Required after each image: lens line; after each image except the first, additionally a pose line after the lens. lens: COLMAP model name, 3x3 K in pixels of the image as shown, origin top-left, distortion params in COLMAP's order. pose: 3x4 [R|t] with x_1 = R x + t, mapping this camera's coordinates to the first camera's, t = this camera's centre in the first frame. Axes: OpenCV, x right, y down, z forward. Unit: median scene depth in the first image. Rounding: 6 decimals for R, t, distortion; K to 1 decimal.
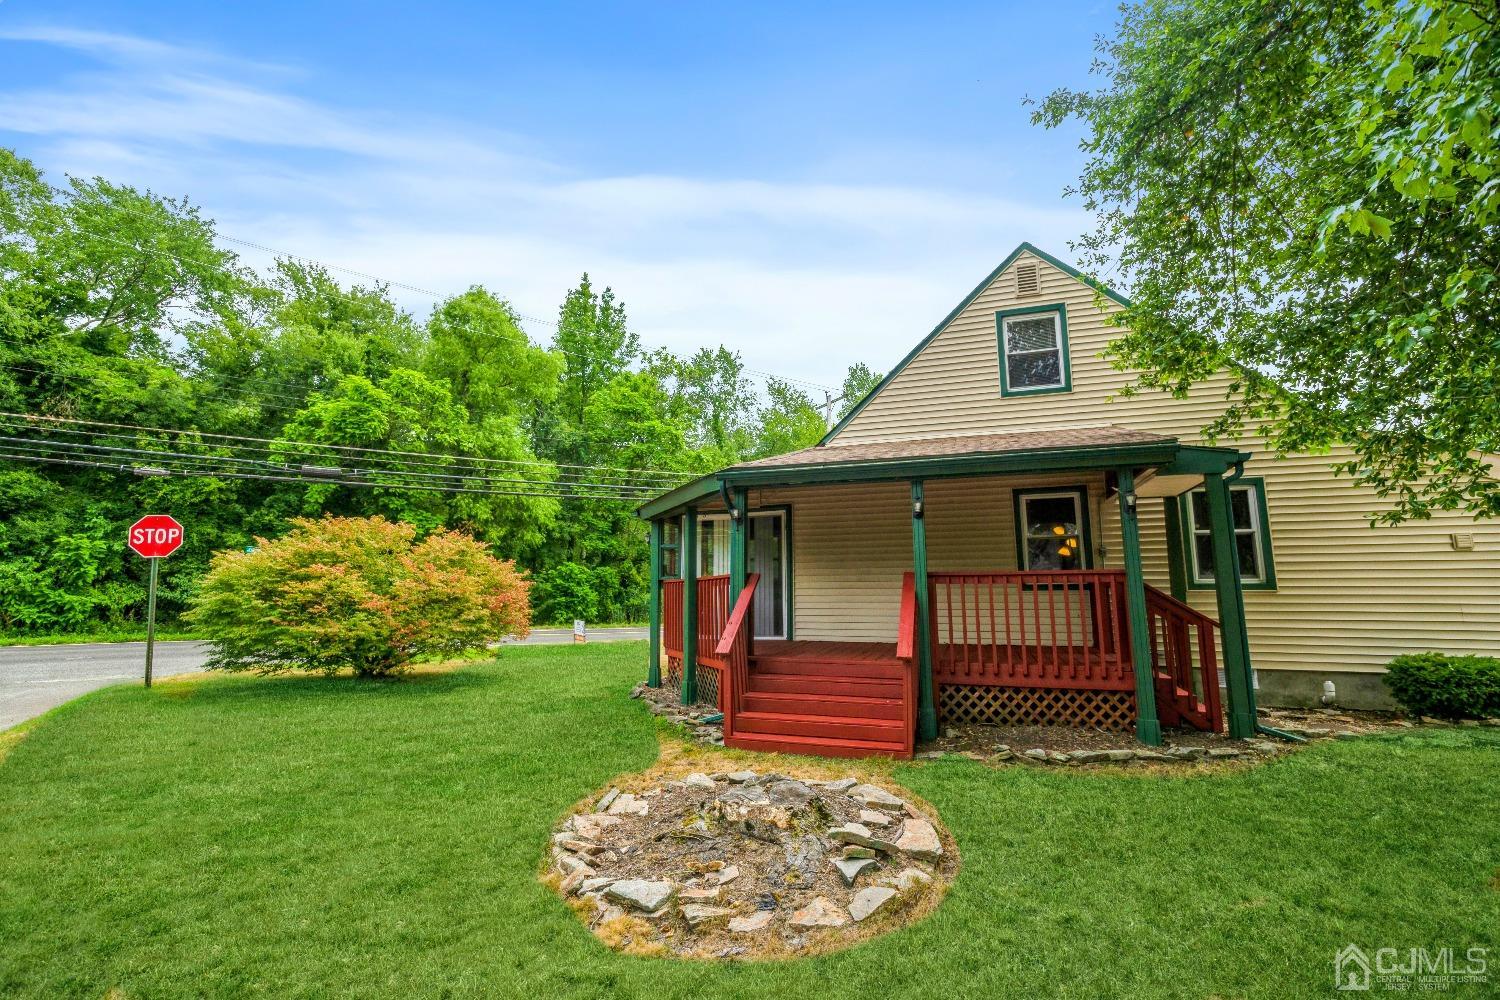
lens RADIAL K [[680.1, 0, 750.0], [0, 680.1, 500.0], [0, 0, 1]] dist [0.002332, 0.000908]
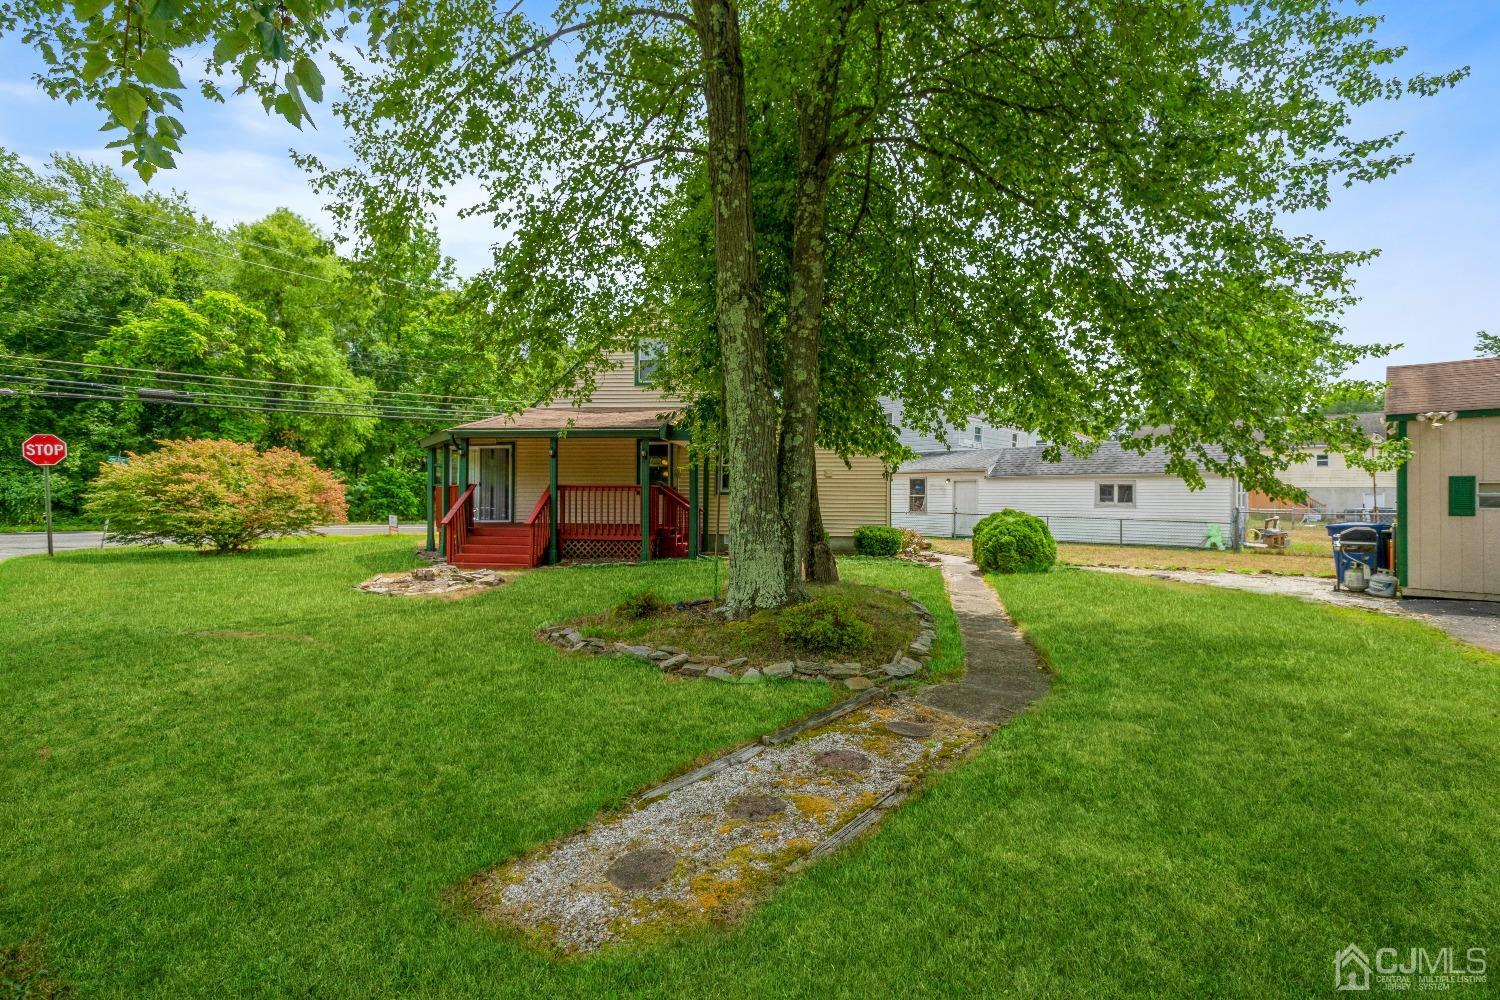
lens RADIAL K [[680.1, 0, 750.0], [0, 680.1, 500.0], [0, 0, 1]] dist [0.002332, 0.000908]
pose [[0.977975, 0.008381, 0.208555, 0.553925], [-0.037146, 0.990231, 0.134395, -0.196118], [-0.205391, -0.139182, 0.968733, -1.494053]]
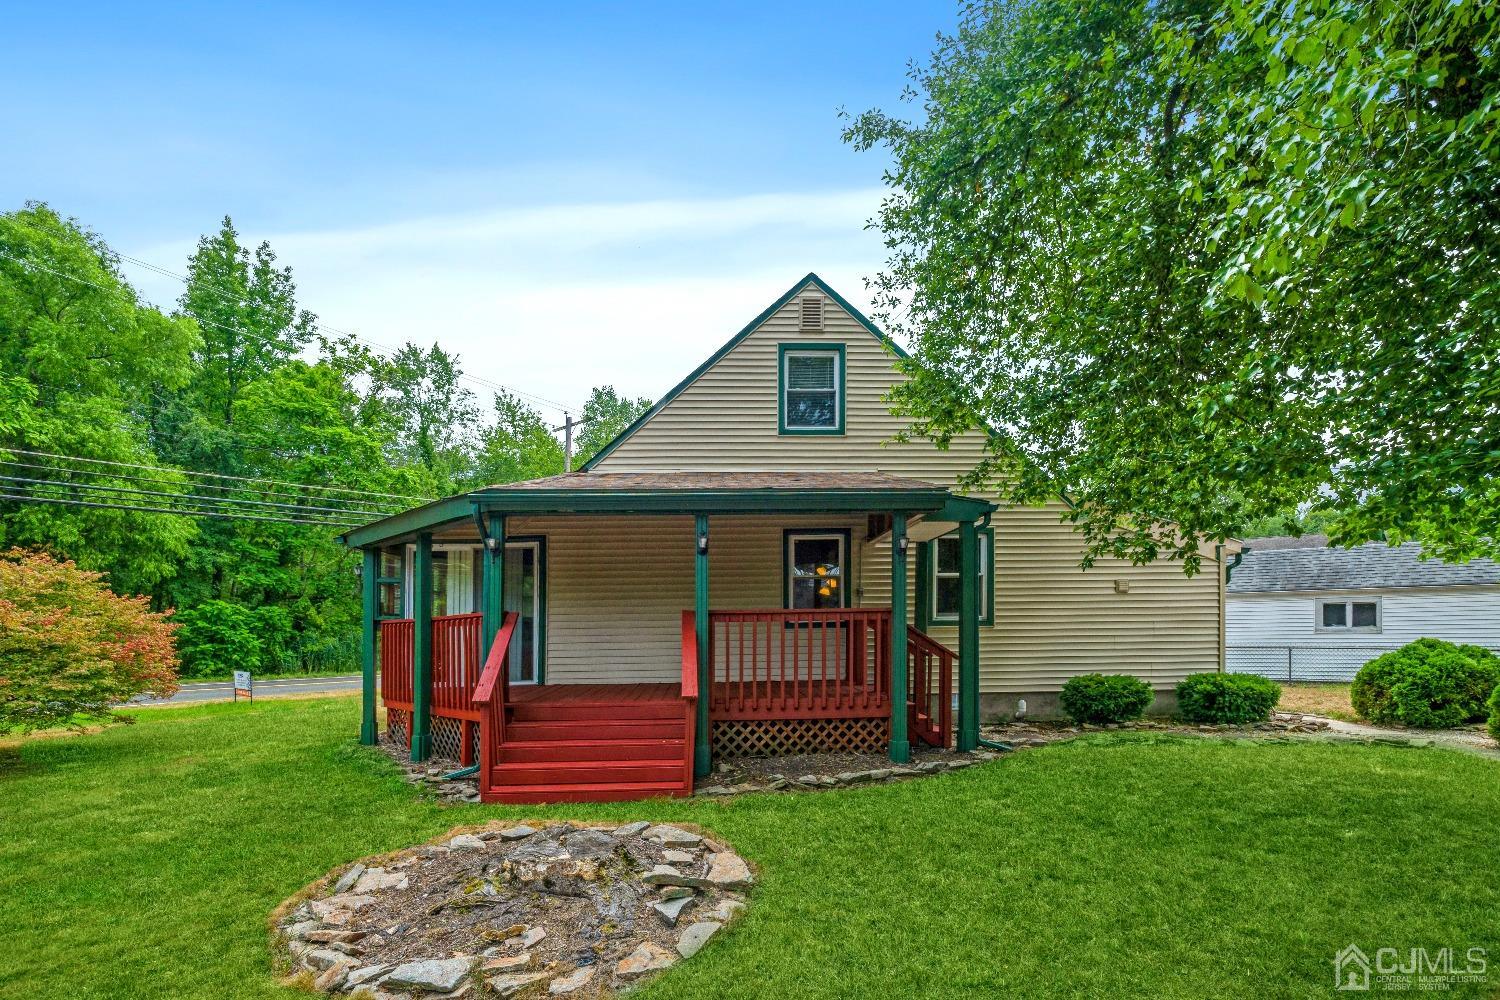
lens RADIAL K [[707.5, 0, 737.1], [0, 707.5, 629.4], [0, 0, 1]] dist [0.003298, 0.000952]
pose [[0.926244, -0.008408, 0.376830, -0.083704], [-0.039822, 0.991973, 0.120014, 0.009763], [-0.374814, -0.126168, 0.918475, 0.047516]]
